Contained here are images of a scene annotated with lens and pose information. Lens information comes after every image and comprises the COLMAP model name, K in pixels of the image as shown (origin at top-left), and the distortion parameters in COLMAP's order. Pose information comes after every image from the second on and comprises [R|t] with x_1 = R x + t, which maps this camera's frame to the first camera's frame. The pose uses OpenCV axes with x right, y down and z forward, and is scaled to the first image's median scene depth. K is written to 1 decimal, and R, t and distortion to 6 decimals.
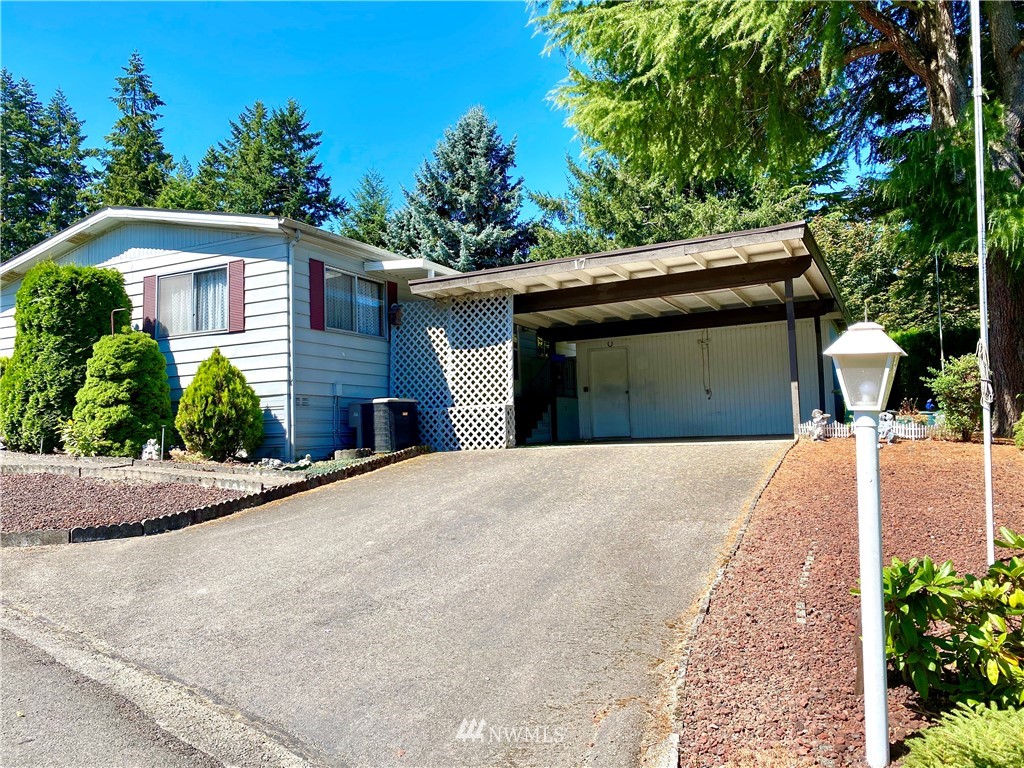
lens RADIAL K [[773.4, 0, 512.0], [0, 773.4, 384.0], [0, 0, 1]] dist [0.041497, -0.012980]
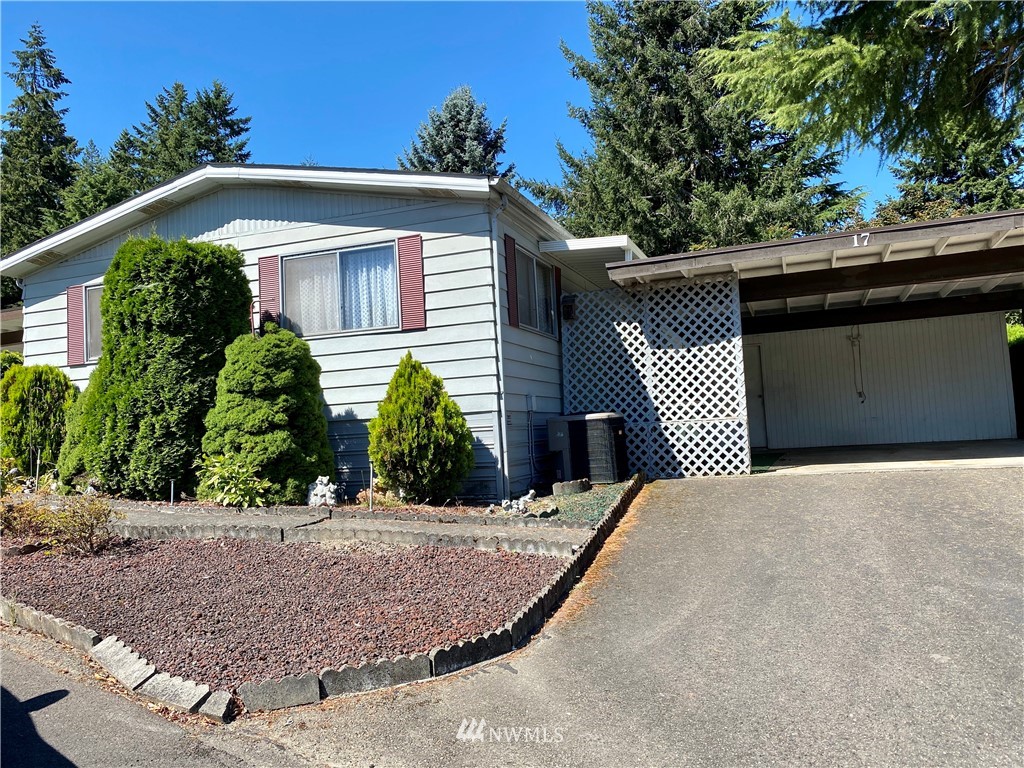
lens RADIAL K [[773.4, 0, 512.0], [0, 773.4, 384.0], [0, 0, 1]] dist [0.041497, -0.012980]
pose [[0.993057, -0.014951, 0.116681, -0.326612], [0.014661, 0.999887, 0.003342, -0.014297], [-0.116718, -0.001608, 0.993164, 0.228887]]
